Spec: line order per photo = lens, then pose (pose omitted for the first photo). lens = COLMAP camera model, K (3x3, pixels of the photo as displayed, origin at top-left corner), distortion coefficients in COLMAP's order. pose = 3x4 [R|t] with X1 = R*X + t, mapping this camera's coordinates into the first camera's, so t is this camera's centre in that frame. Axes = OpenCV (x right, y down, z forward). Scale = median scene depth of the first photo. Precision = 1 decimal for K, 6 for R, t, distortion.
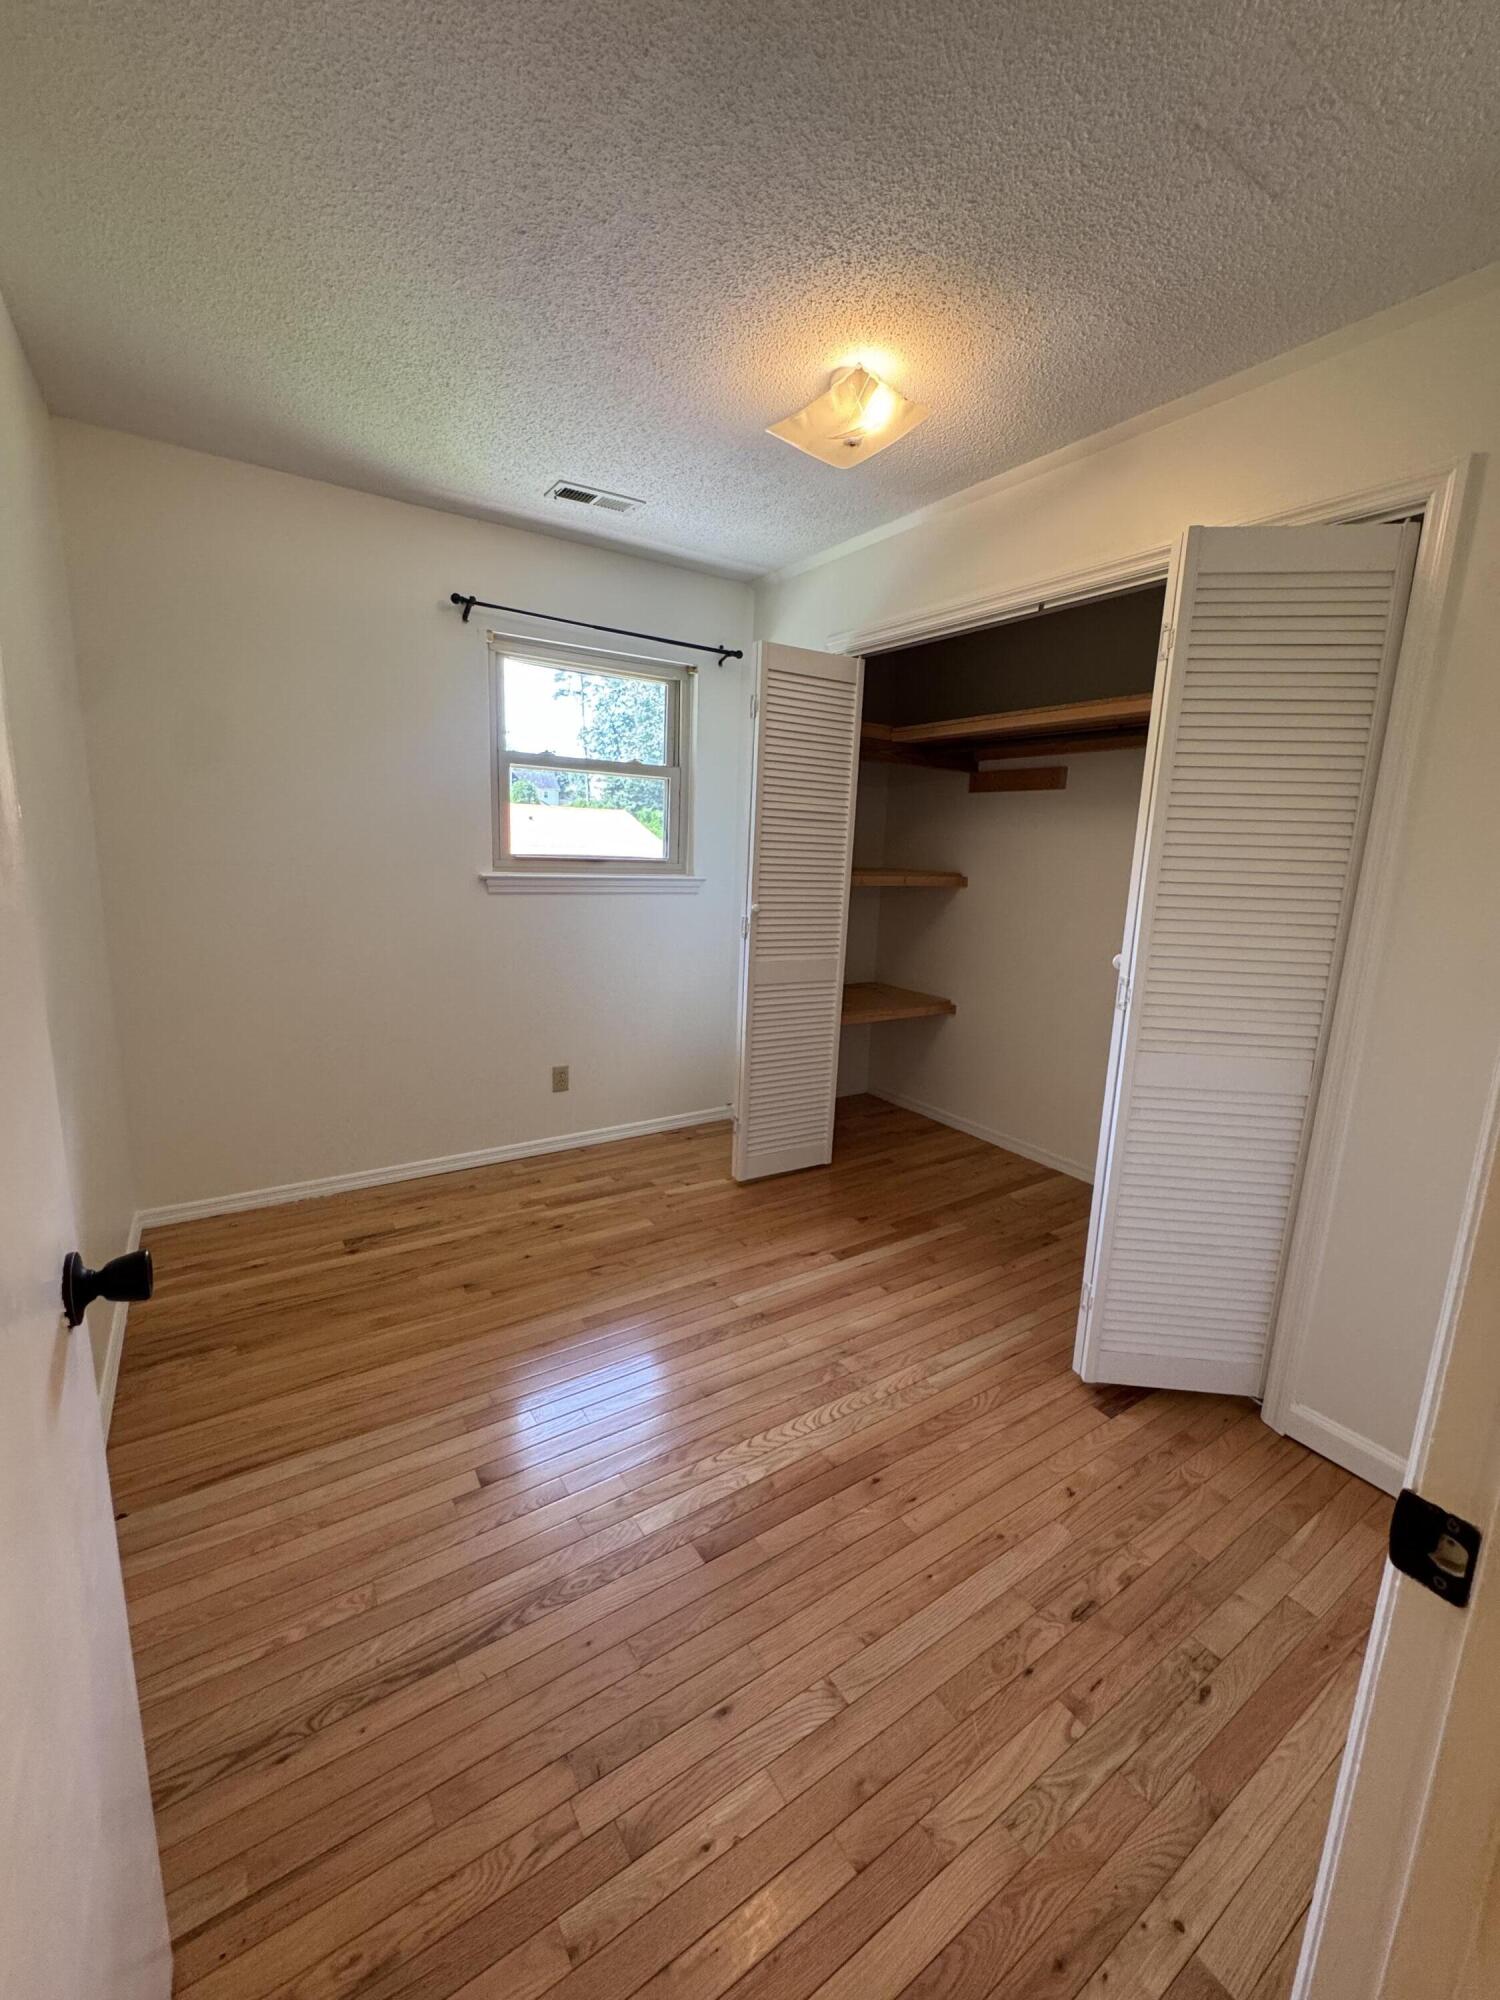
lens RADIAL K [[802.3, 0, 771.2], [0, 802.3, 1000.8], [0, 0, 1]] dist [-0.005834, 0.001076]
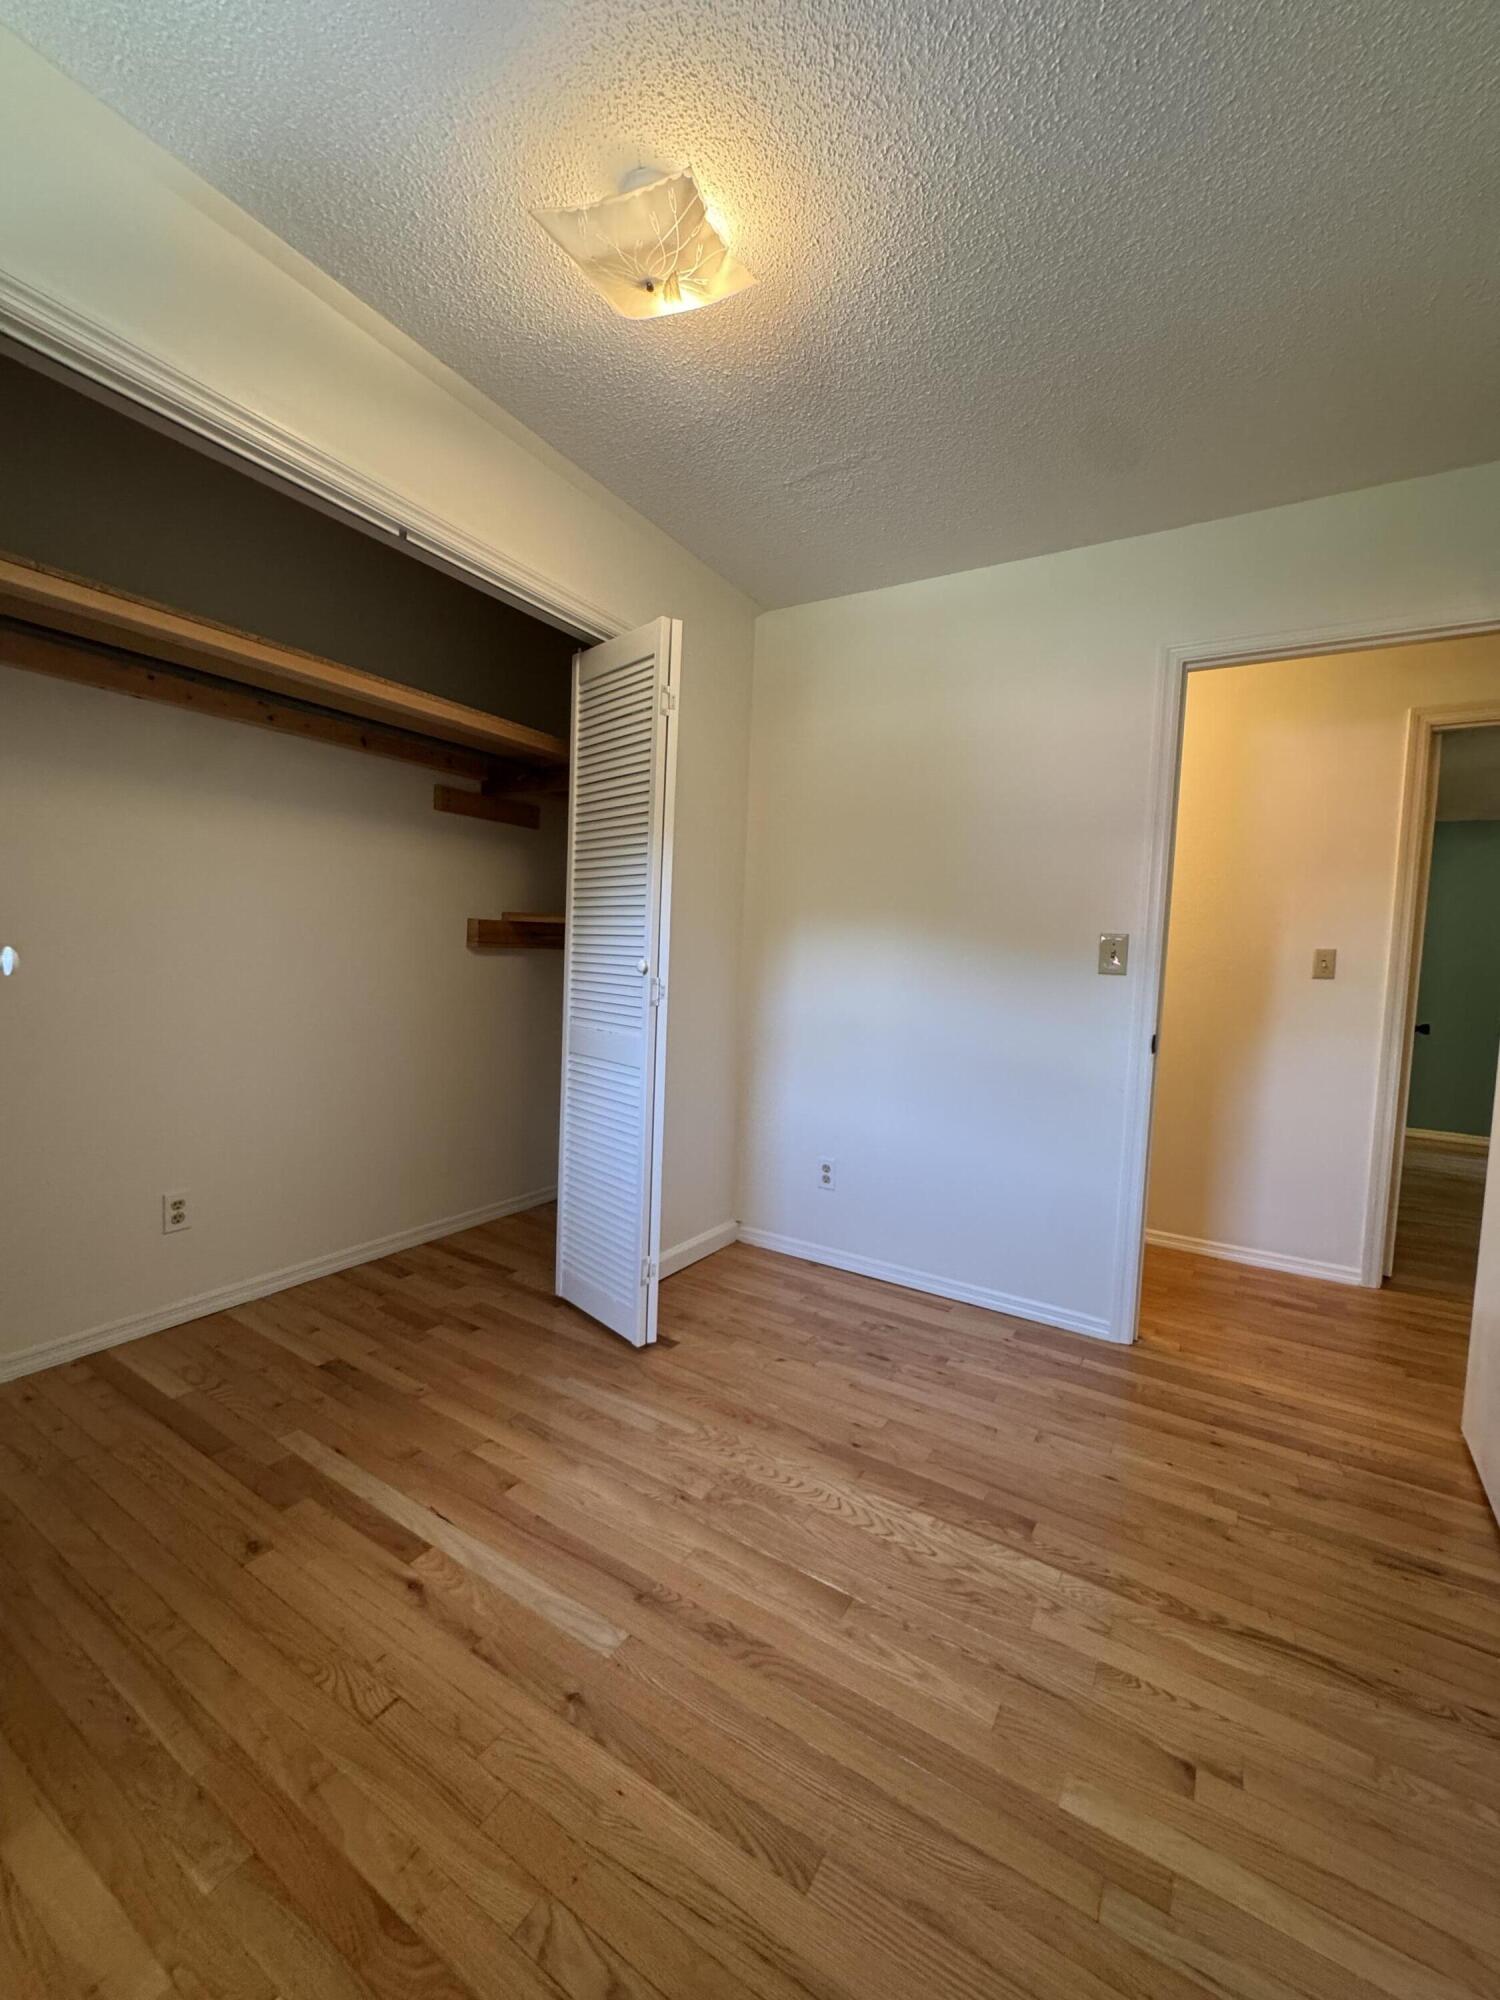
lens RADIAL K [[802.3, 0, 743.1], [0, 802.3, 990.7], [0, 0, 1]] dist [-0.005834, 0.001076]
pose [[-0.395901, -0.109385, 0.911755, -0.759711], [0.115652, 0.979035, 0.167675, -0.213880], [-0.910981, 0.171829, -0.374951, 1.491375]]
